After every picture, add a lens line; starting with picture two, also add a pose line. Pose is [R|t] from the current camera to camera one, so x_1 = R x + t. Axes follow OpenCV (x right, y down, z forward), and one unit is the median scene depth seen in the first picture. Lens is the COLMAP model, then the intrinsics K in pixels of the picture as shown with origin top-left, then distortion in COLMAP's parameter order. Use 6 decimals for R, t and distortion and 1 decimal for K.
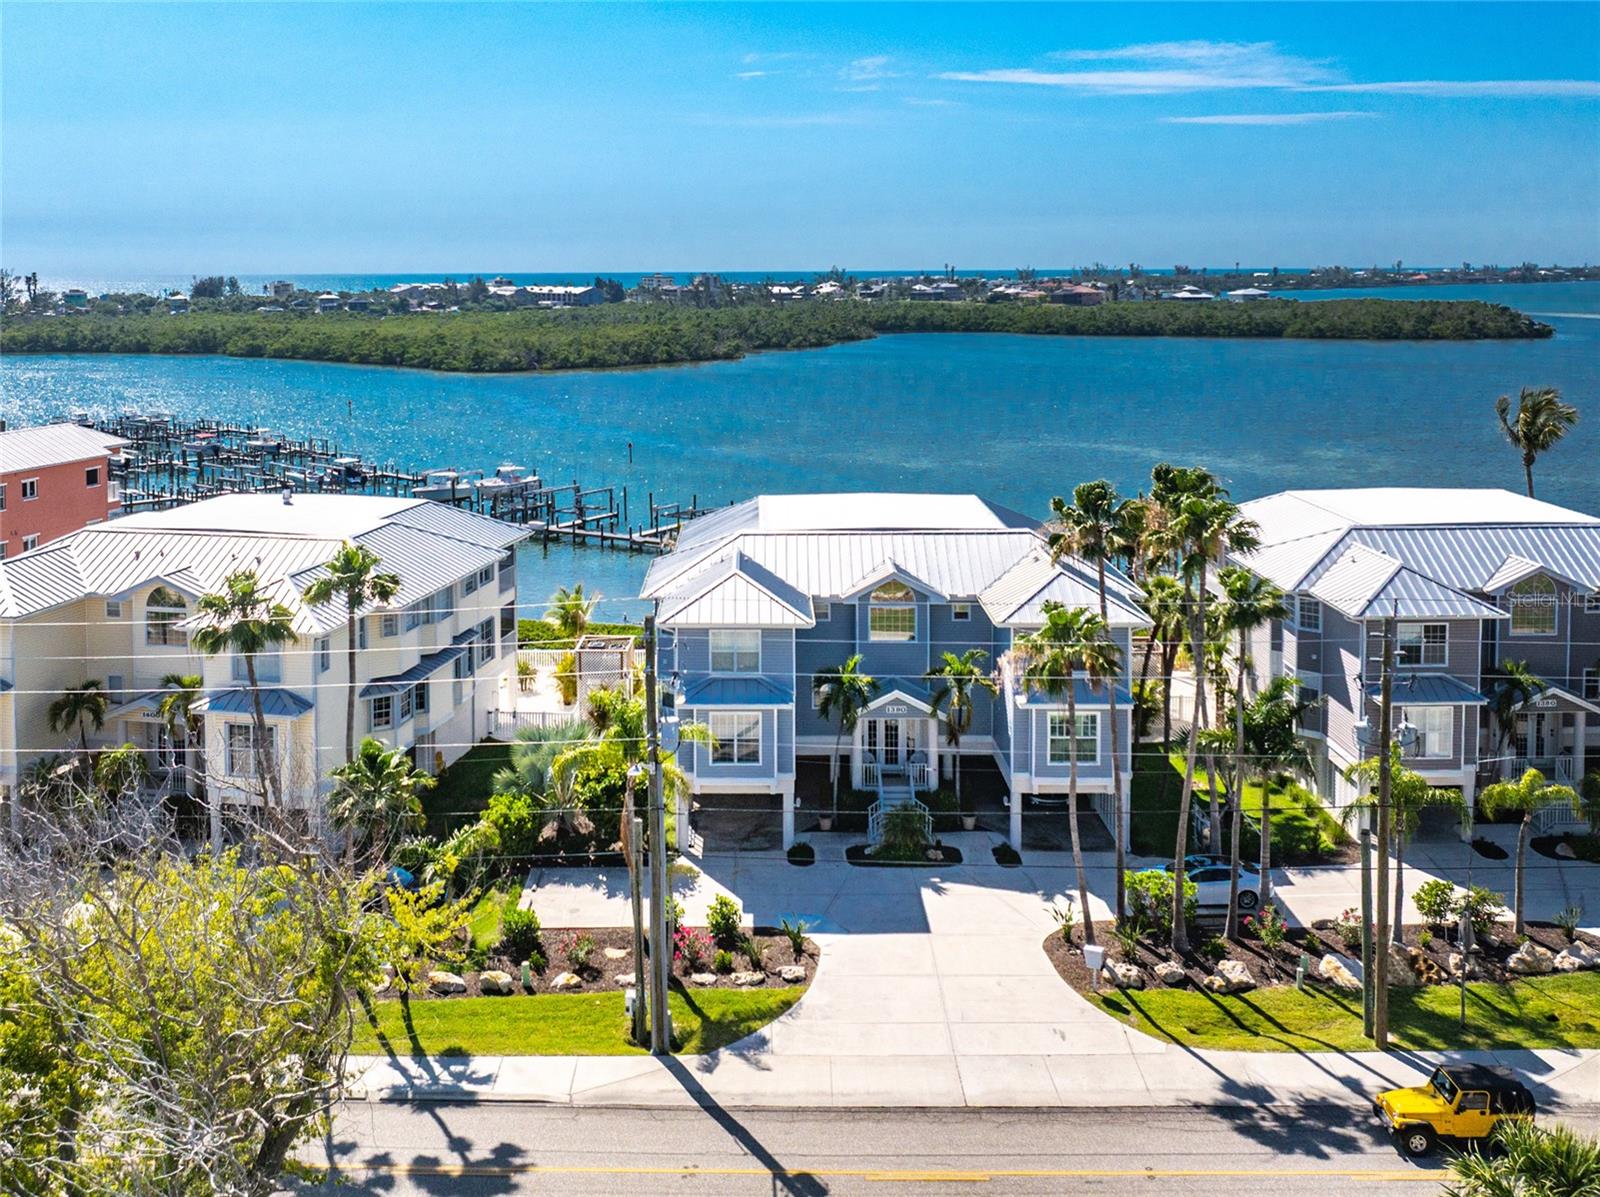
lens RADIAL K [[1586.1, 0, 726.2], [0, 1586.1, 356.6], [0, 0, 1]] dist [-0.039326, 0.001964]
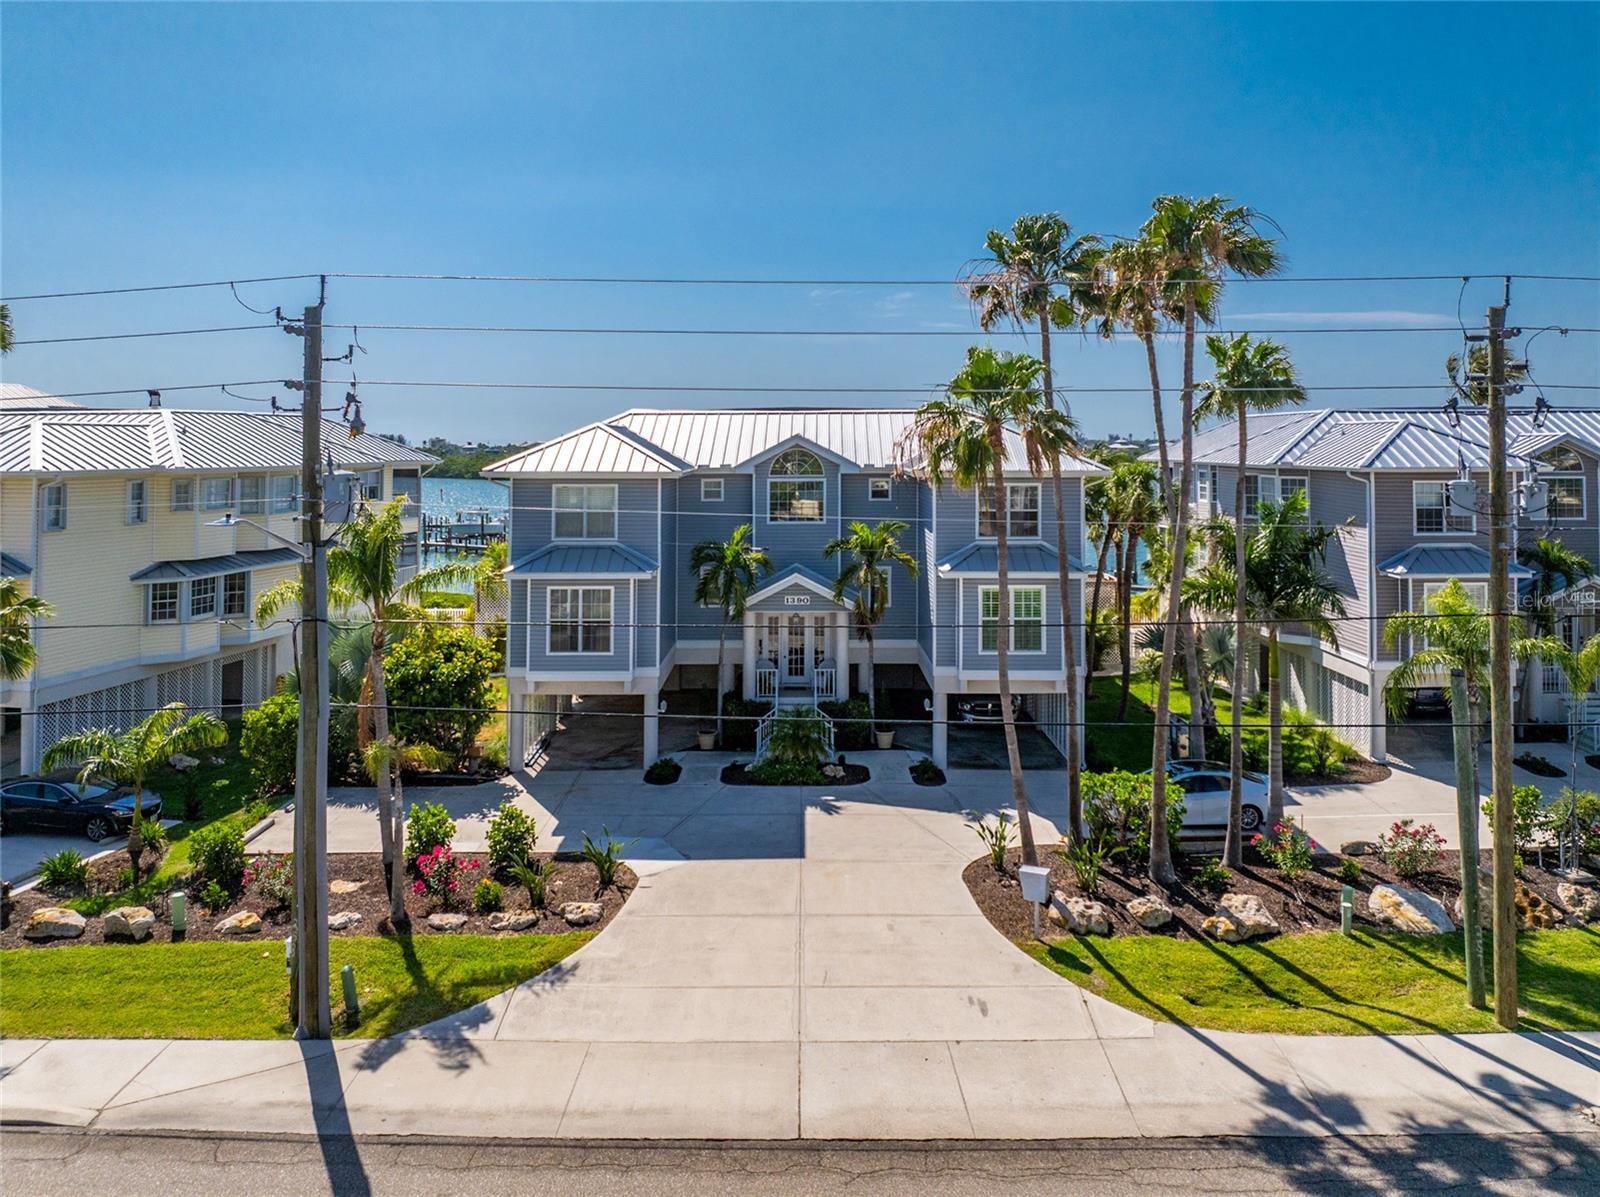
lens RADIAL K [[1167.0, 0, 799.8], [0, 1167.0, 385.3], [0, 0, 1]] dist [-0.028303, 0.001826]
pose [[0.999842, 0.005146, 0.017034, 0.117220], [-0.003364, 0.994673, -0.103026, 0.208269], [-0.017474, 0.102953, 0.994533, 0.463189]]
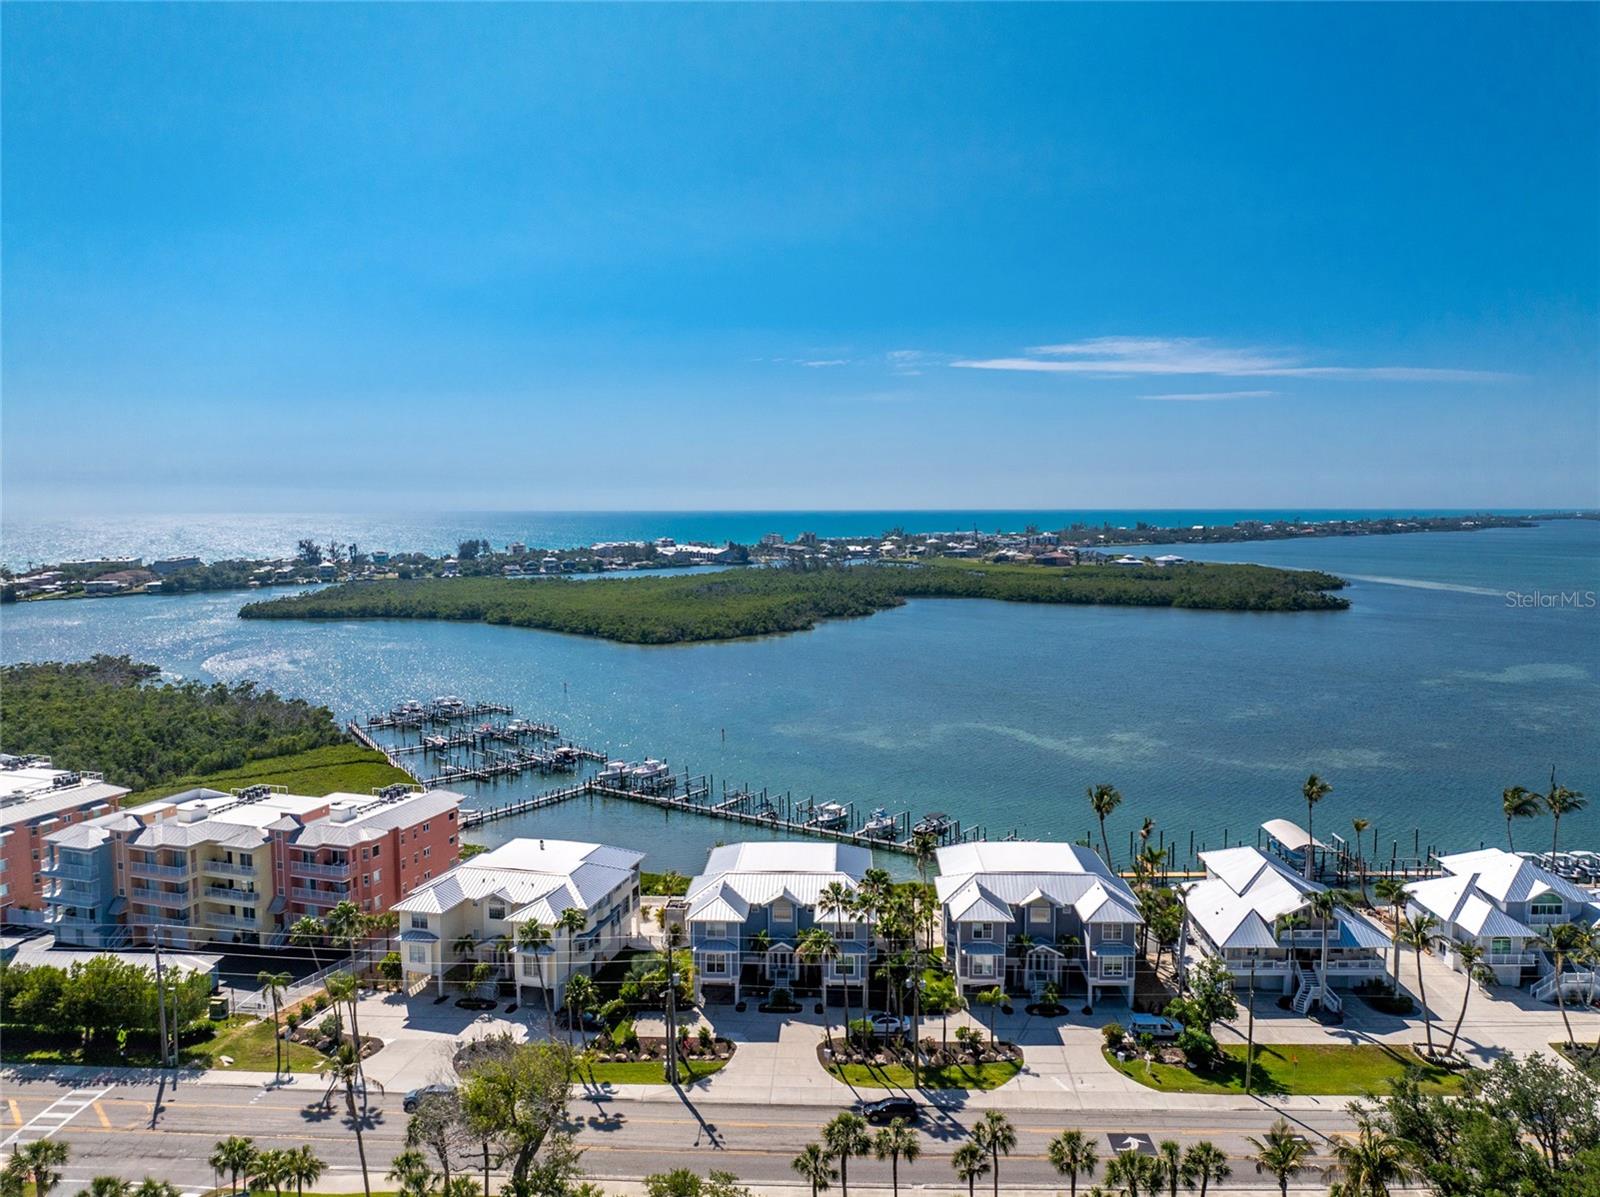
lens RADIAL K [[1122.1, 0, 799.7], [0, 1122.1, 610.5], [0, 0, 1]] dist [-0.031849, -0.011064]
pose [[0.999662, 0.003874, -0.025708, 0.213730], [-0.002989, 0.999405, 0.034353, -0.456103], [0.025826, -0.034264, 0.999079, -0.927681]]
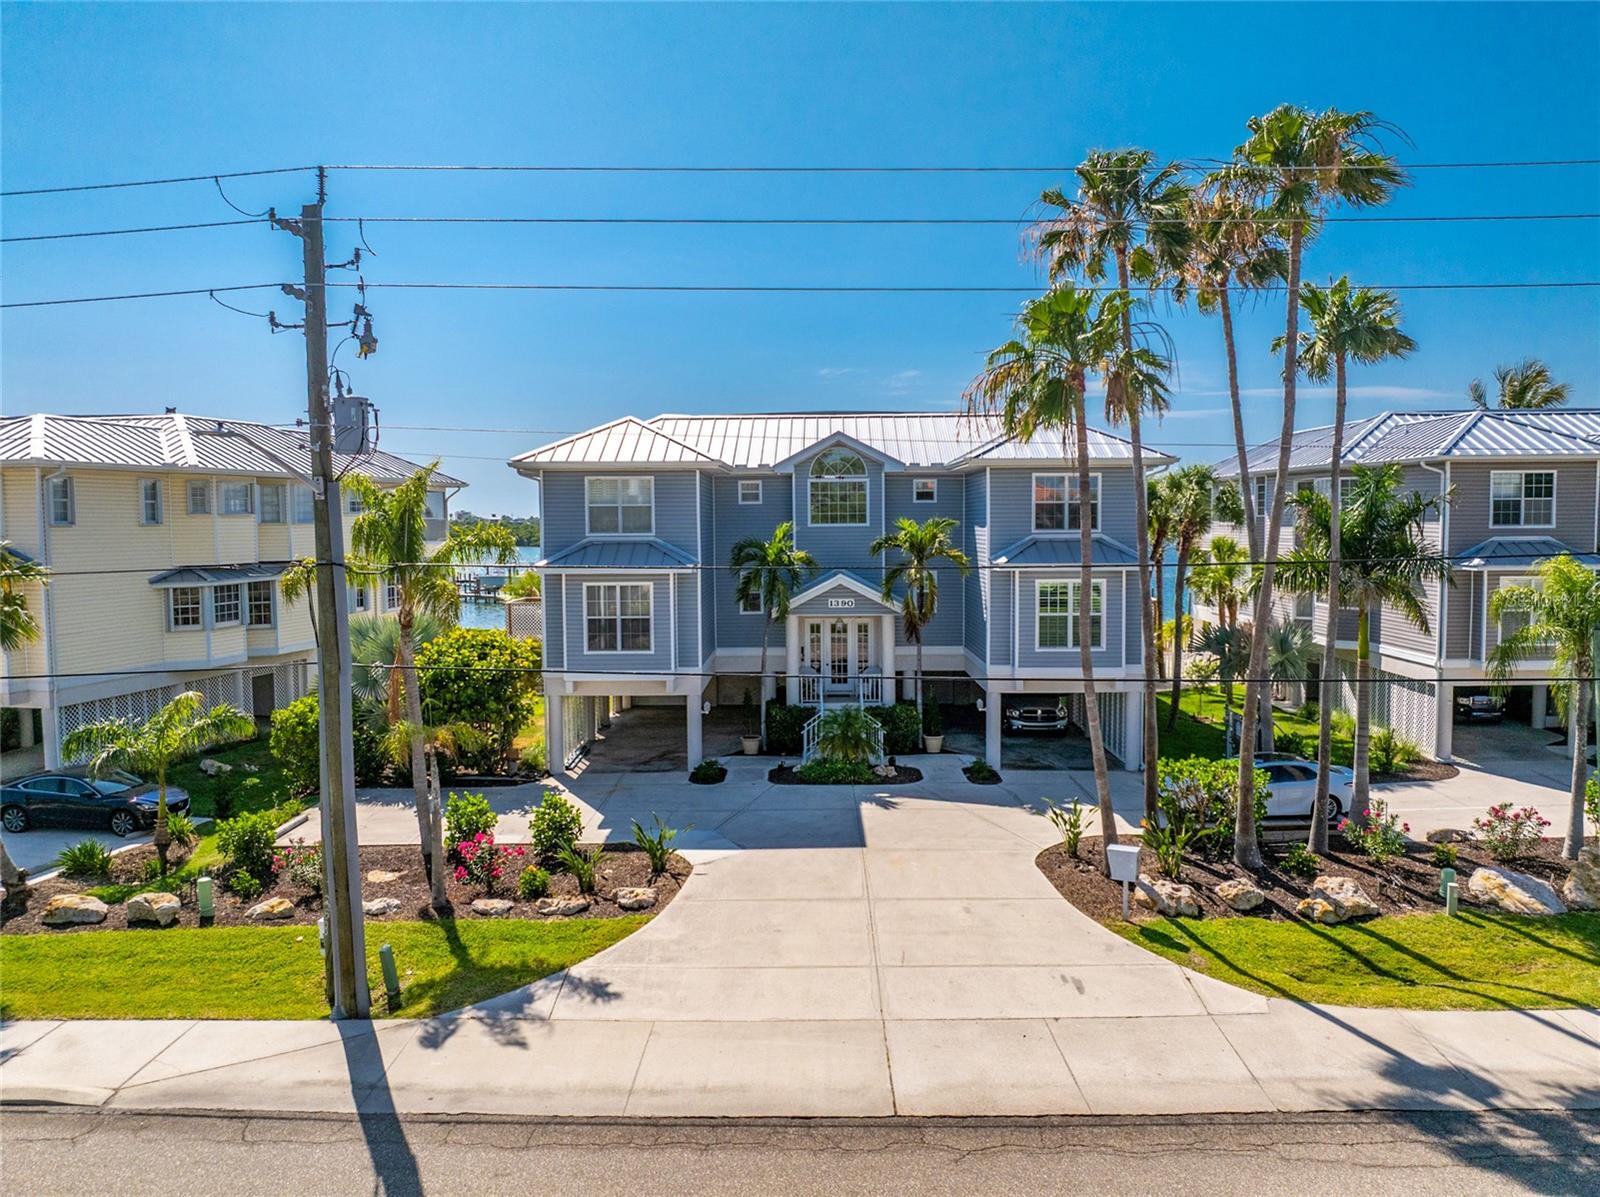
lens RADIAL K [[1113.2, 0, 801.7], [0, 1113.2, 590.8], [0, 0, 1]] dist [-0.040076, 0.009425]
pose [[0.999932, -0.002581, 0.011373, 0.097191], [0.002446, 0.999927, 0.011839, 0.250467], [-0.011403, -0.011811, 0.999865, 0.532300]]
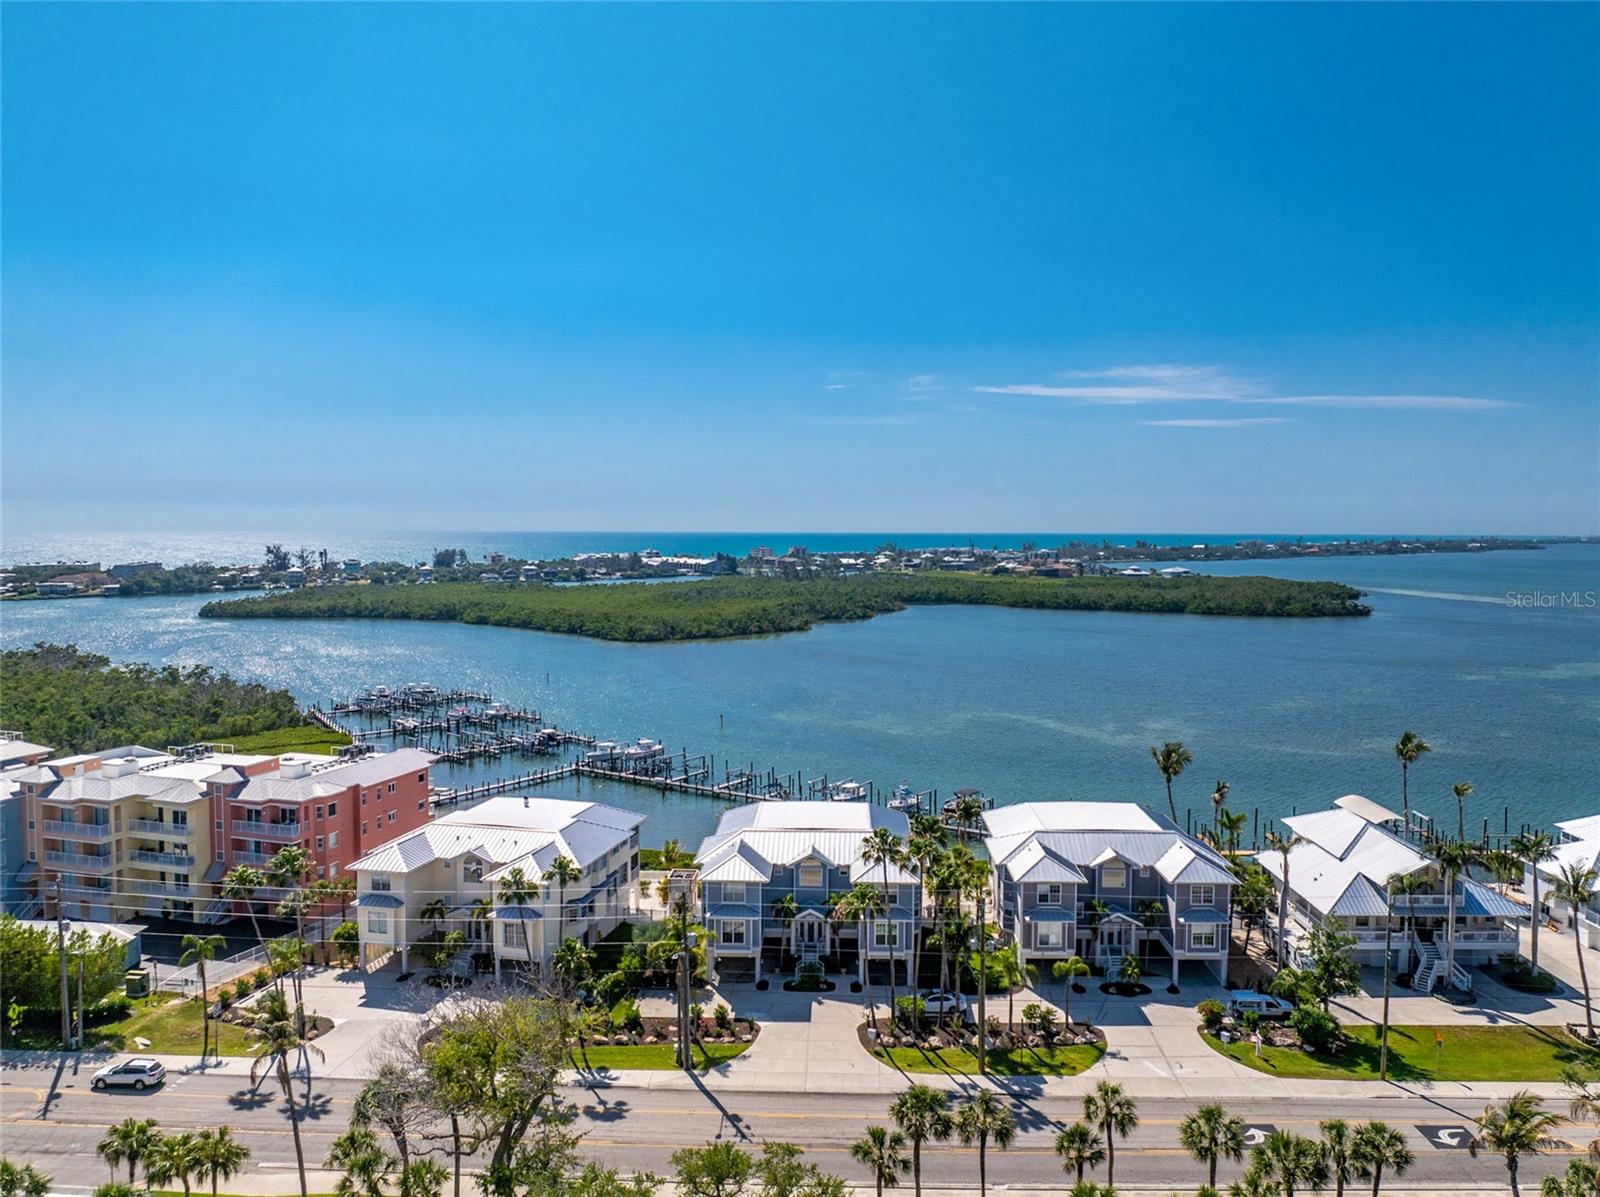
lens RADIAL K [[1155.4, 0, 800.0], [0, 1155.4, 598.5], [0, 0, 1]] dist [-0.032188, -0.006663]
pose [[0.999859, 0.009323, -0.013945, 0.131781], [-0.009283, 0.999953, 0.002924, -0.257440], [0.013972, -0.002794, 0.999898, -0.677276]]
